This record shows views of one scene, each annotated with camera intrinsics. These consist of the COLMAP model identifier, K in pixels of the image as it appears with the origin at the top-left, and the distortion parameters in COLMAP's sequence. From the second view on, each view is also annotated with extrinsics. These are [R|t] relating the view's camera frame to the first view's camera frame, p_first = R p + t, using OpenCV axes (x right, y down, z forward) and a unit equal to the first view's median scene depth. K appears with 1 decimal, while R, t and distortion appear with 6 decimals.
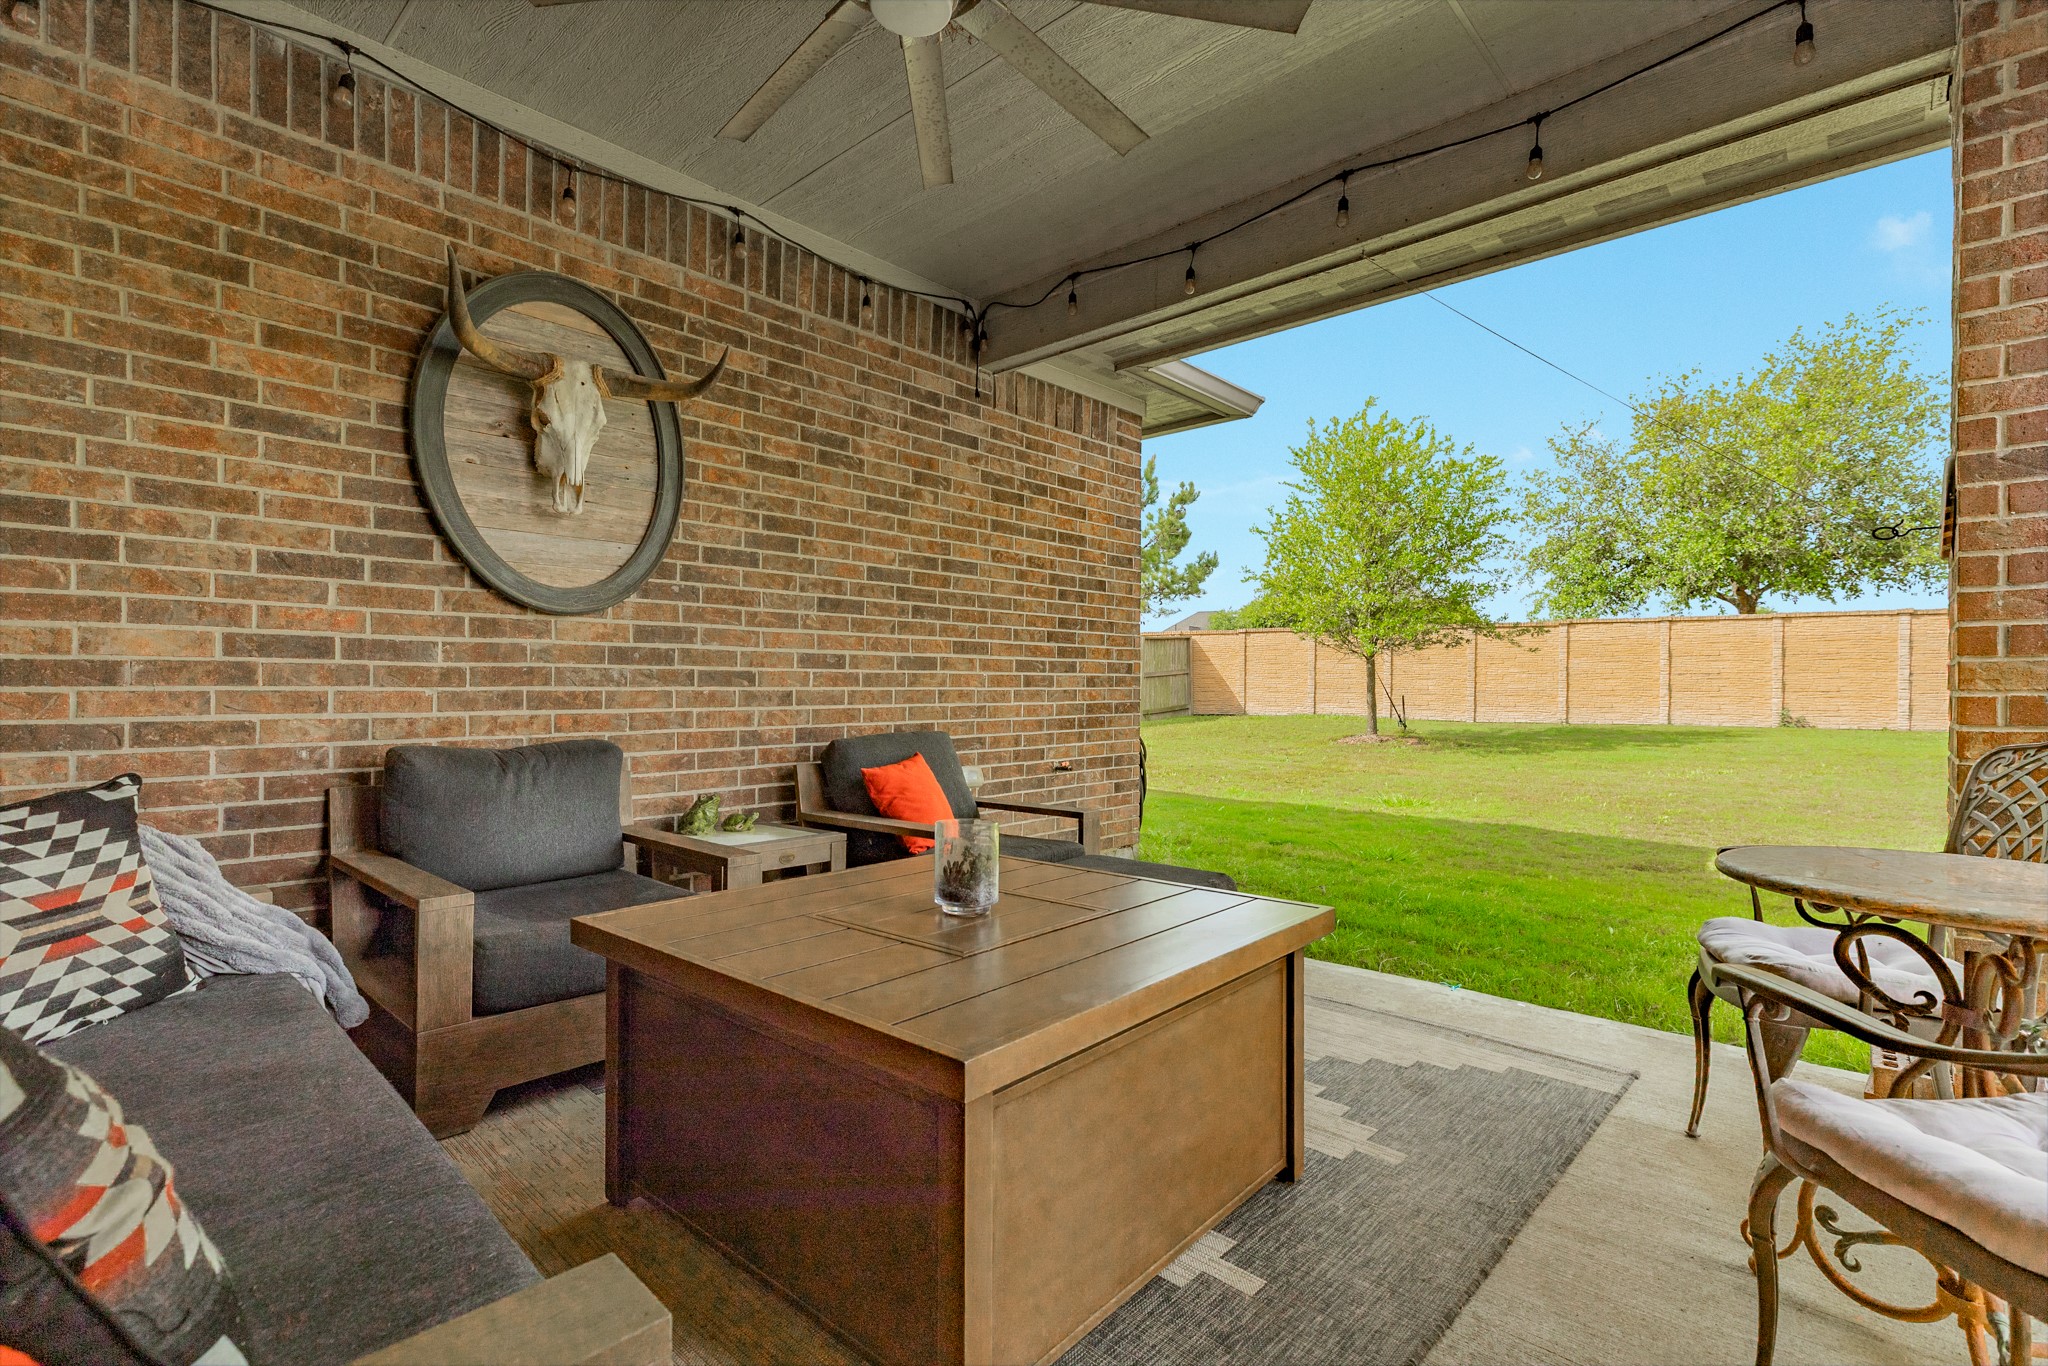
lens RADIAL K [[956.7, 0, 1024.0], [0, 956.7, 683.0], [0, 0, 1]] dist [-0.000135, -0.000018]
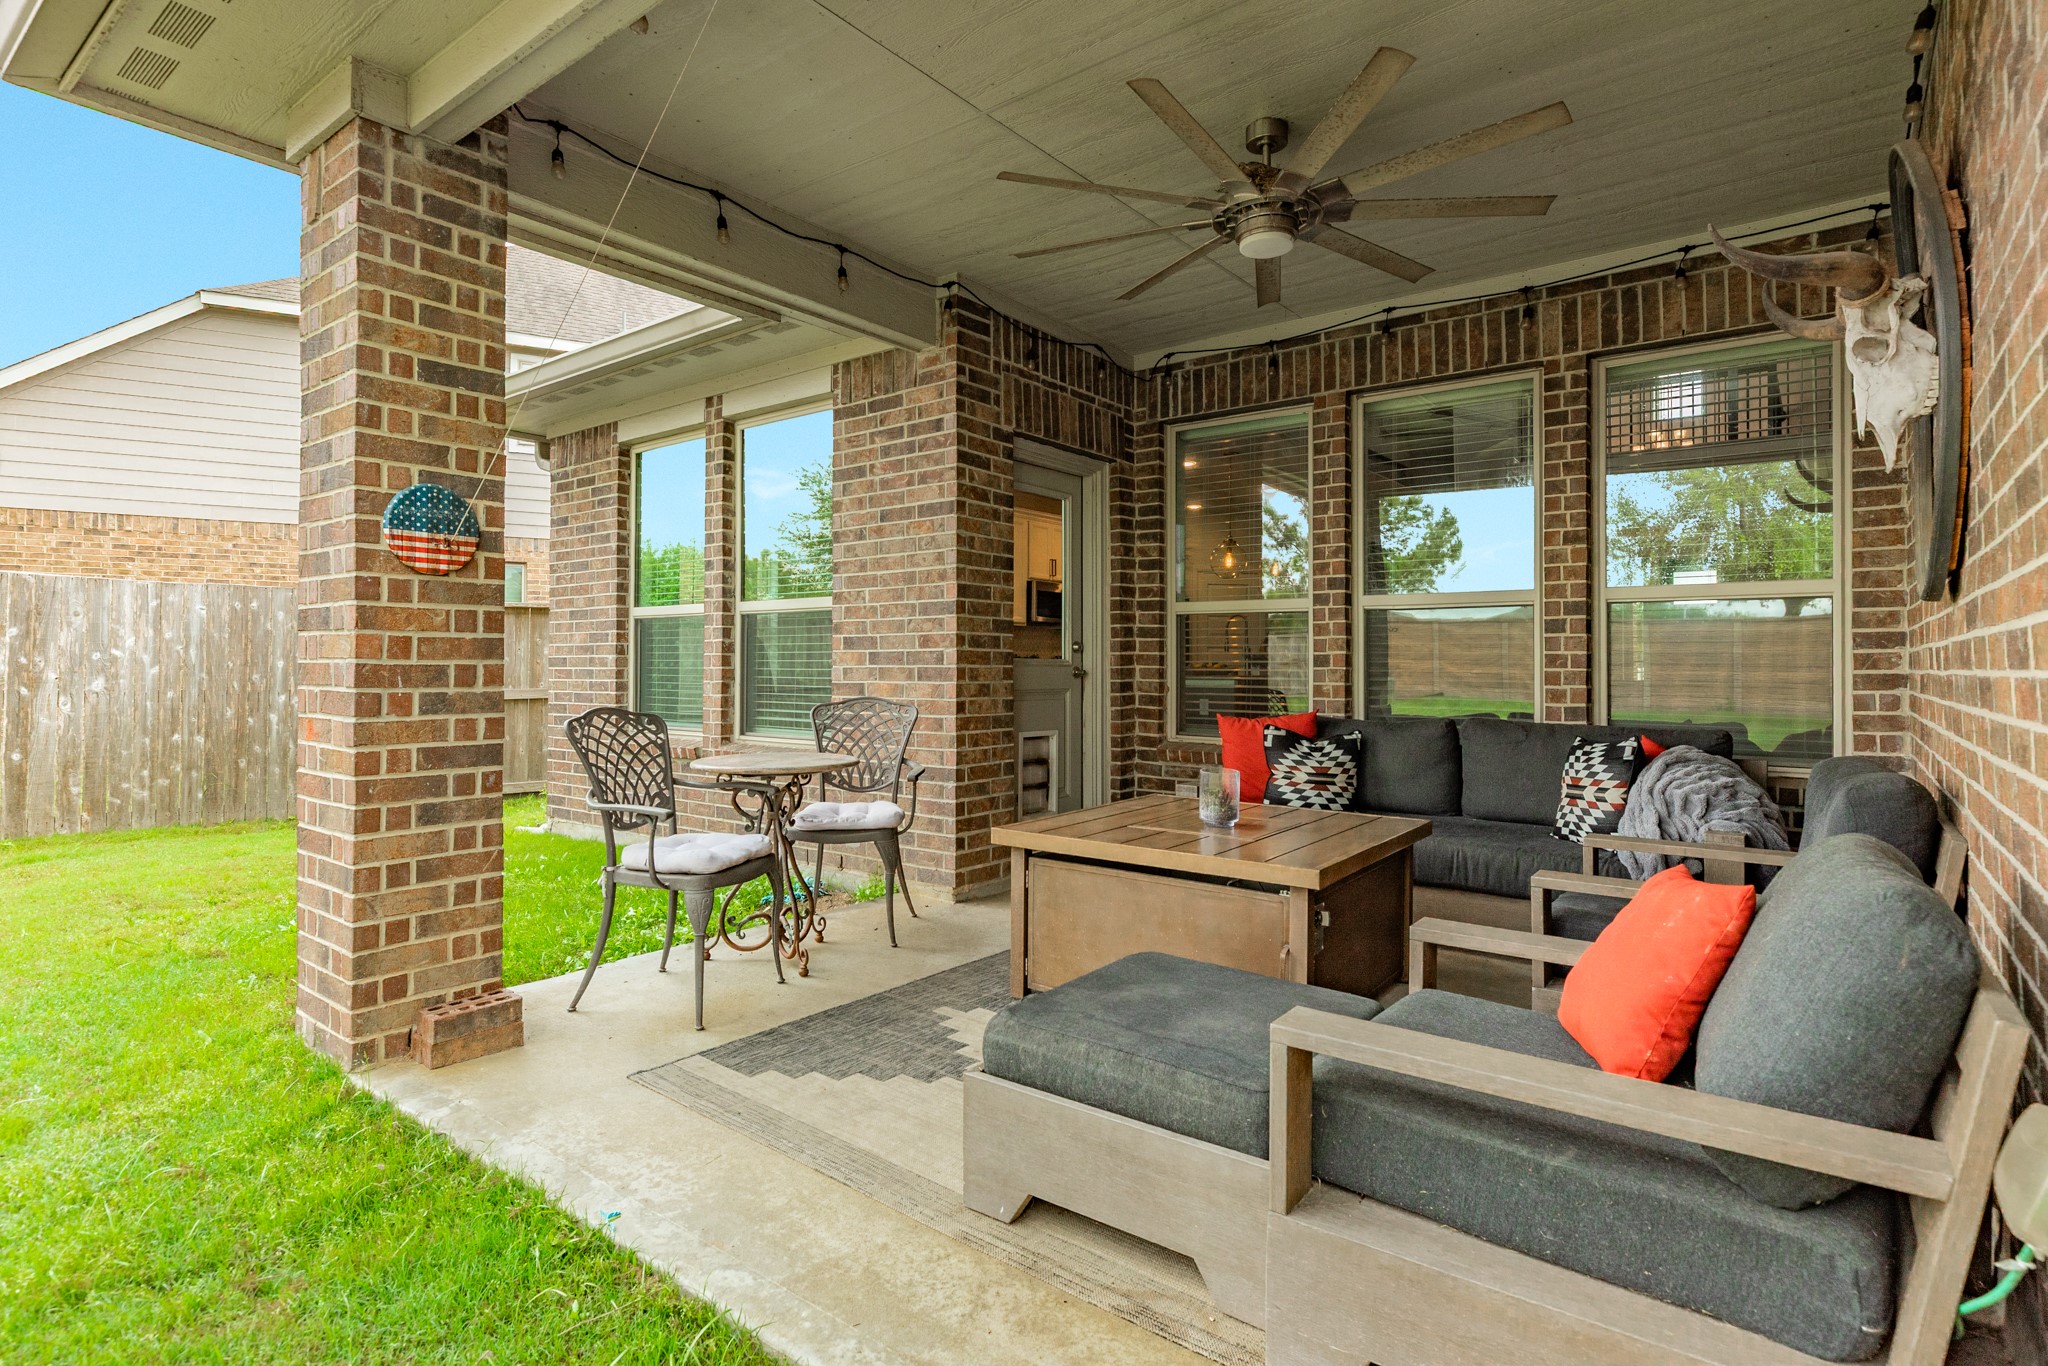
lens RADIAL K [[1037.6, 0, 1024.0], [0, 1037.6, 683.0], [0, 0, 1]] dist [-0.000933, -0.000199]
pose [[-0.996453, -0.001828, -0.084130, 0.314541], [-0.002123, 0.999992, 0.003409, -0.008984], [0.084123, 0.003576, -0.996449, 2.051817]]
